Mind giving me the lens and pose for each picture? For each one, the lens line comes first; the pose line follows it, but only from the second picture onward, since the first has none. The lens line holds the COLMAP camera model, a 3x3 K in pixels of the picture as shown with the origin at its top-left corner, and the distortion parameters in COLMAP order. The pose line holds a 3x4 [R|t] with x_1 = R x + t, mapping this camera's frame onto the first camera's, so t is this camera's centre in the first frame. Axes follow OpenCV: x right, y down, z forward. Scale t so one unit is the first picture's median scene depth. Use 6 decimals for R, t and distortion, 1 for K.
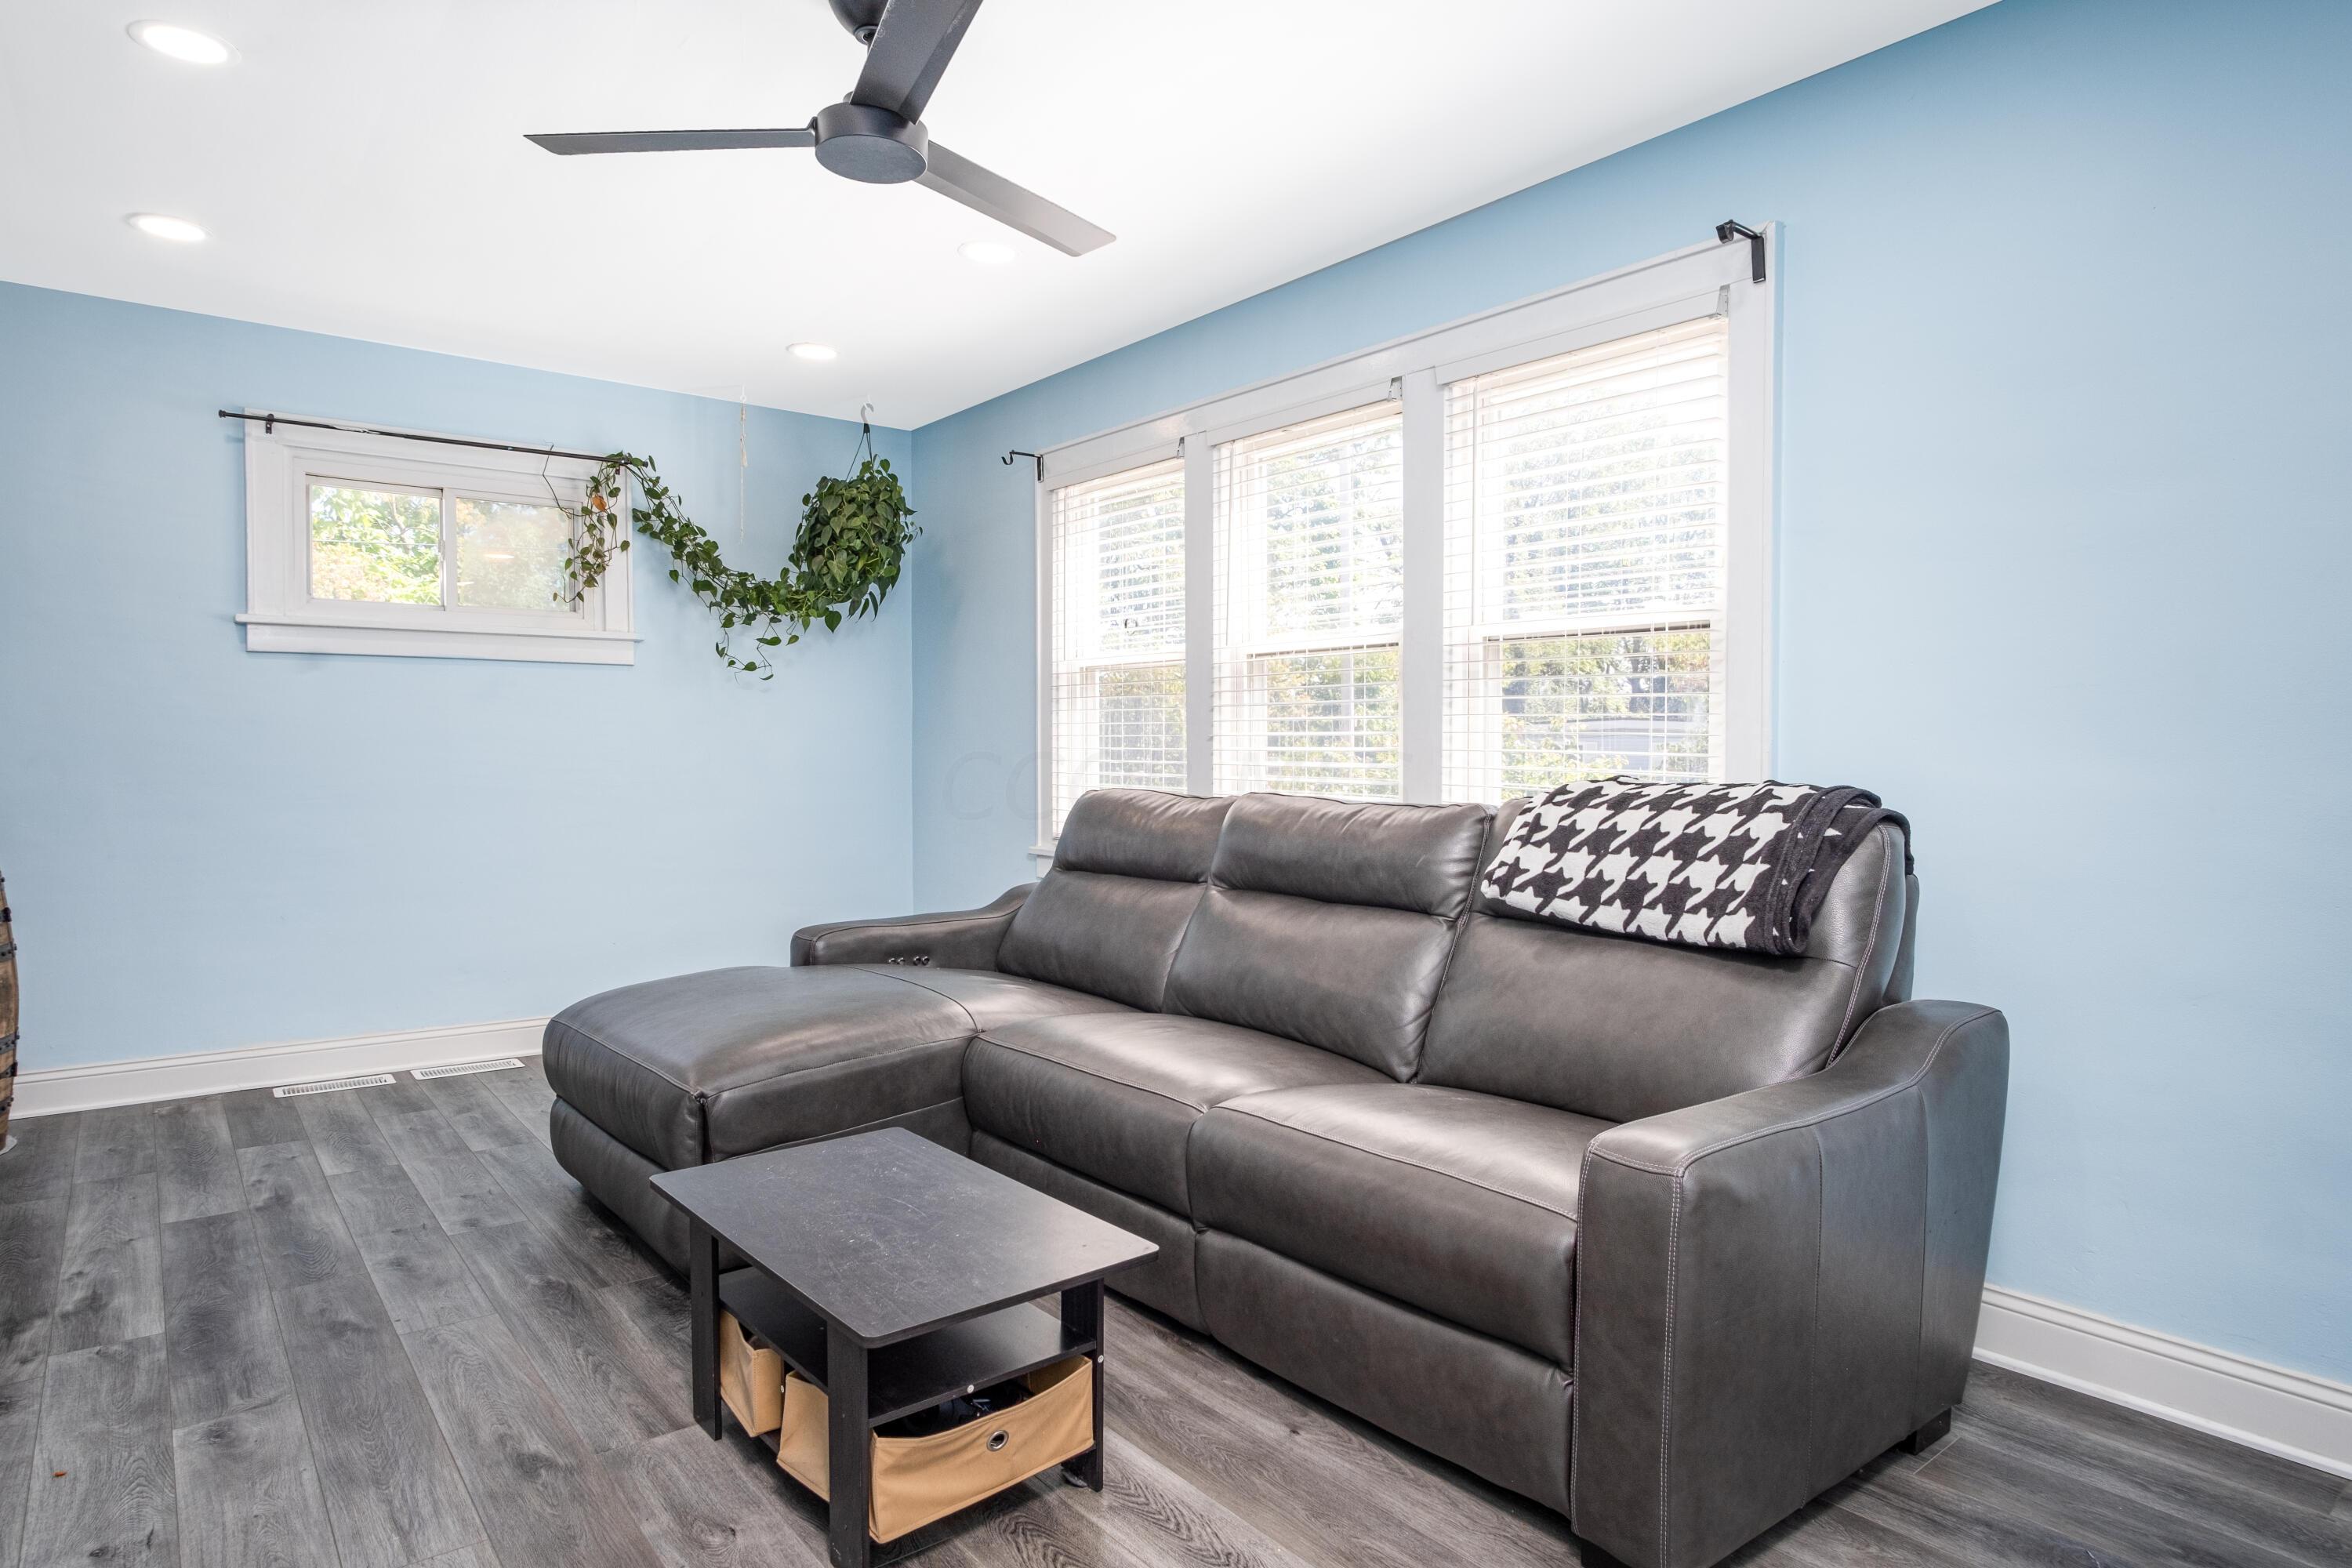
lens RADIAL K [[1295.6, 0, 1222.3], [0, 1295.6, 842.2], [0, 0, 1]] dist [-0.018821, -0.000149]
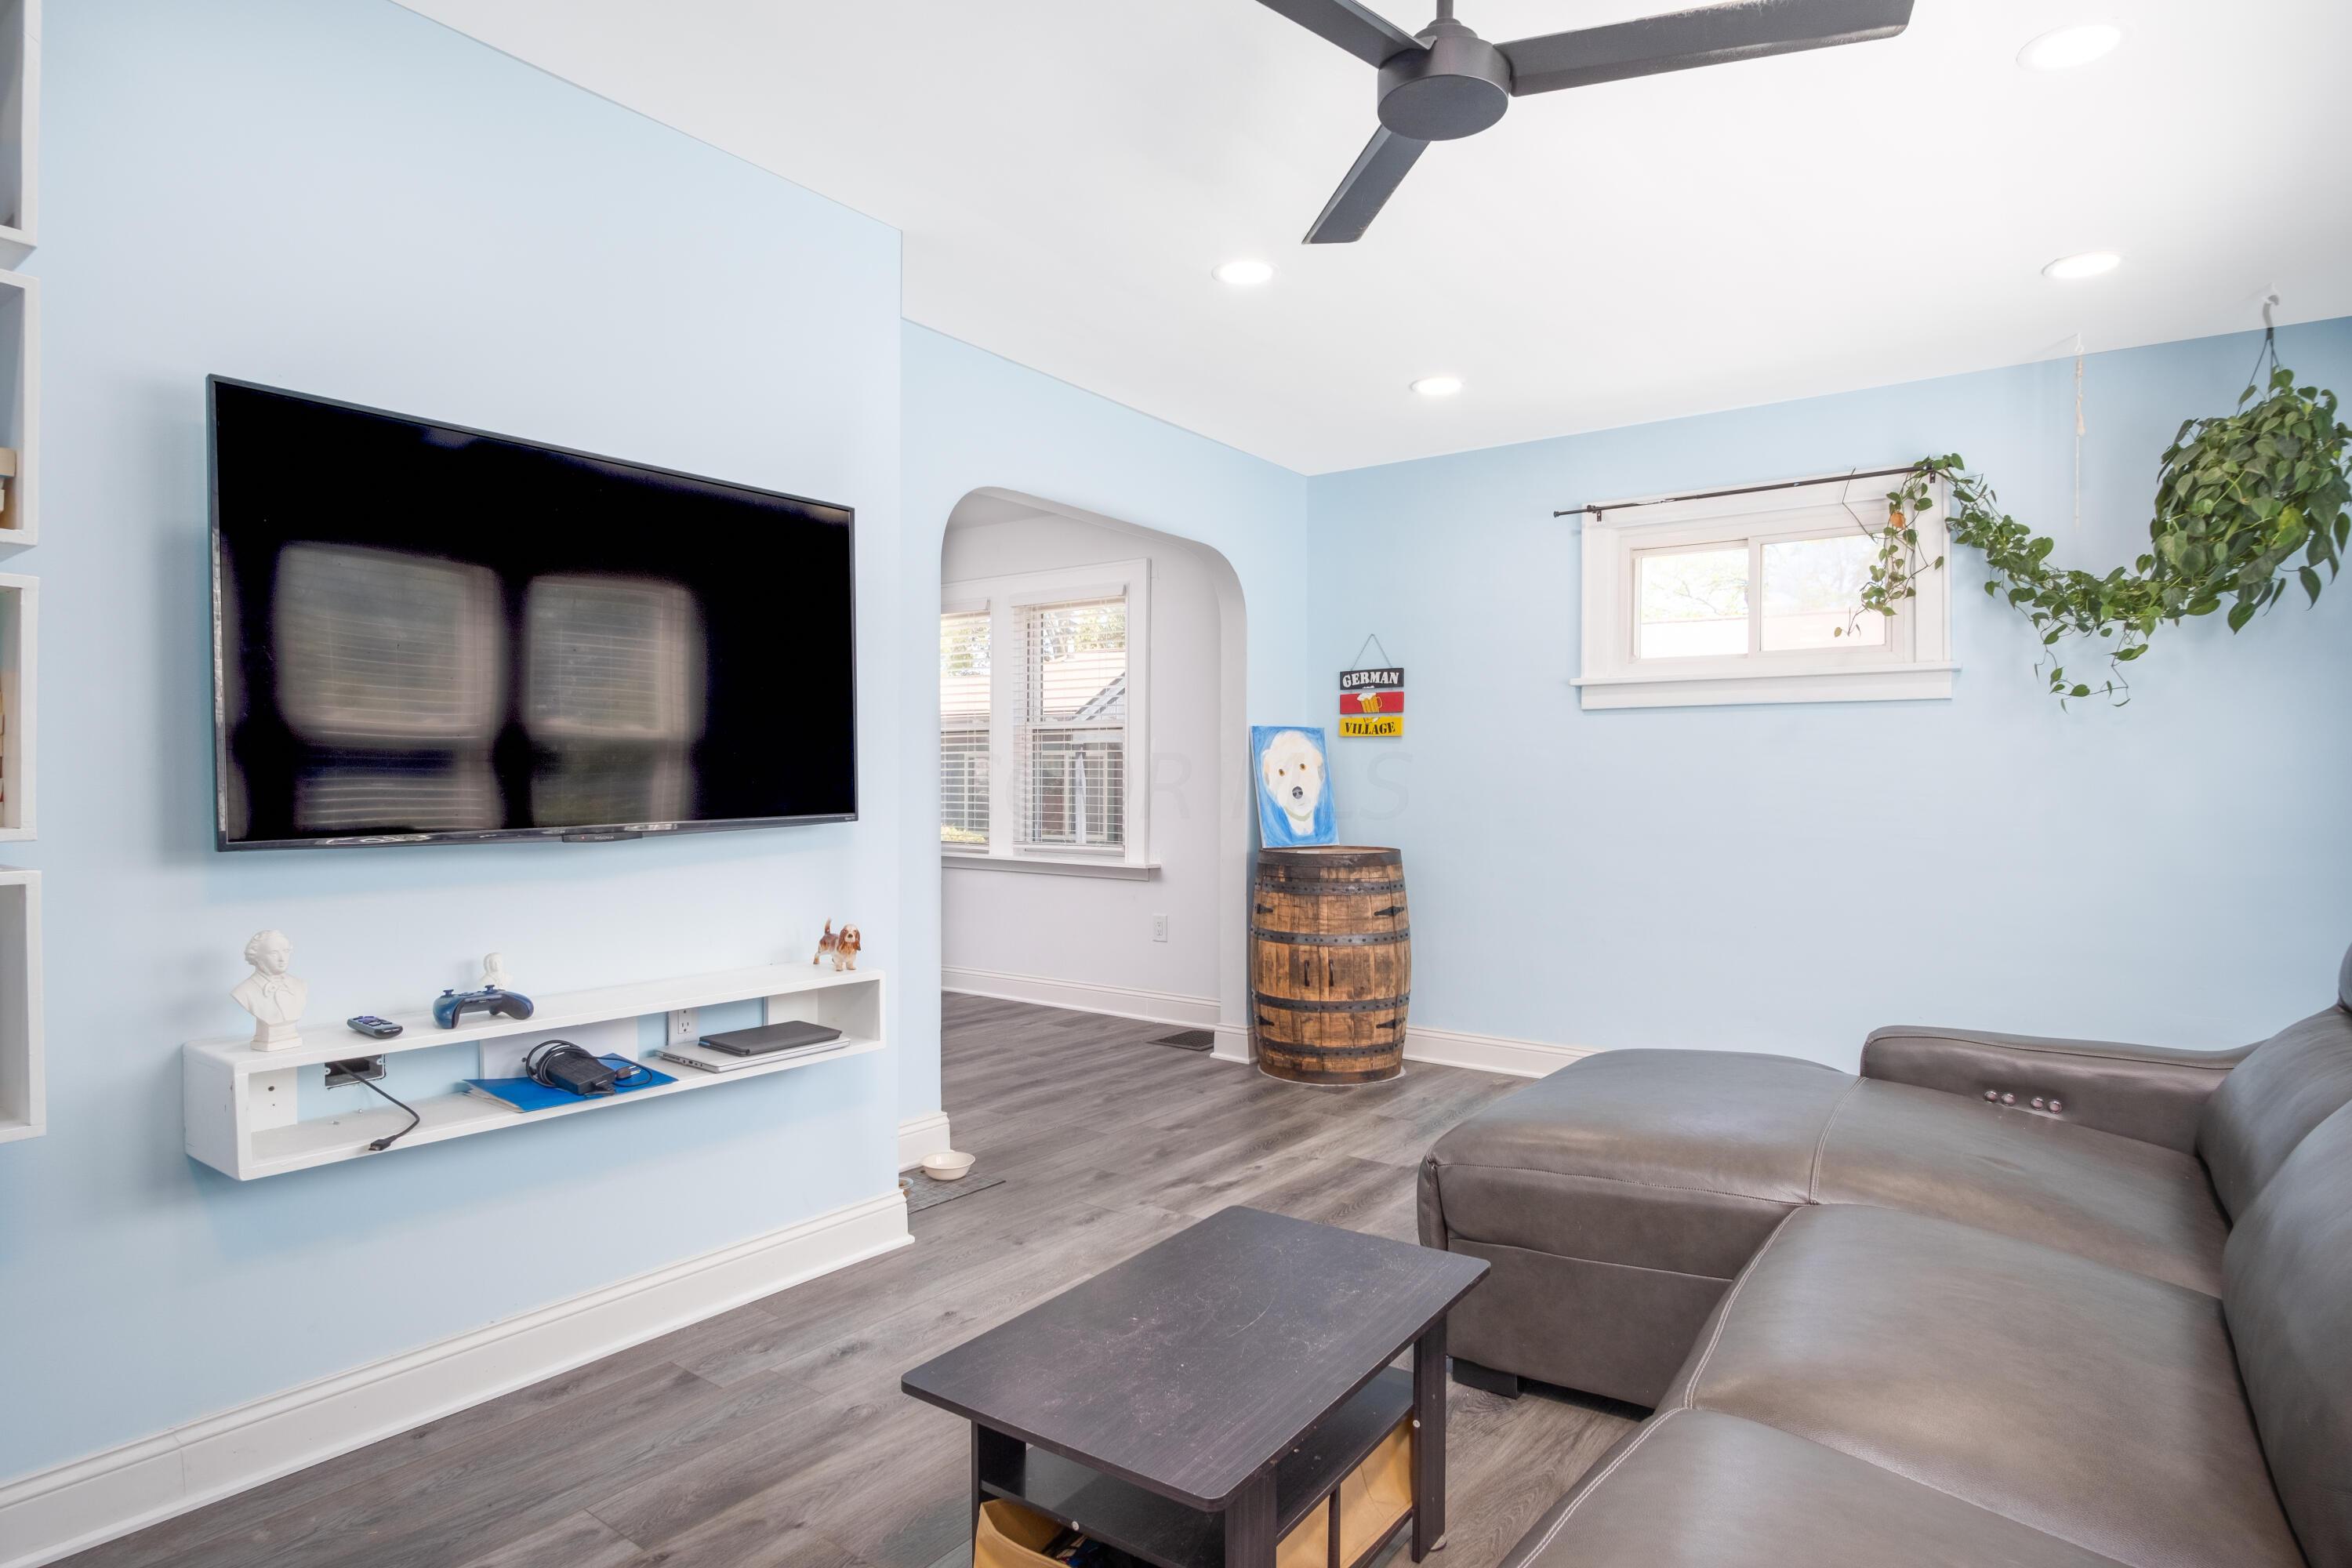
lens RADIAL K [[1295.6, 0, 1222.3], [0, 1295.6, 842.2], [0, 0, 1]] dist [-0.018821, -0.000149]
pose [[0.262247, 0.041735, -0.964098, 0.300477], [-0.071940, 0.997130, 0.023596, -0.032447], [0.962315, 0.063170, 0.264497, 0.375053]]
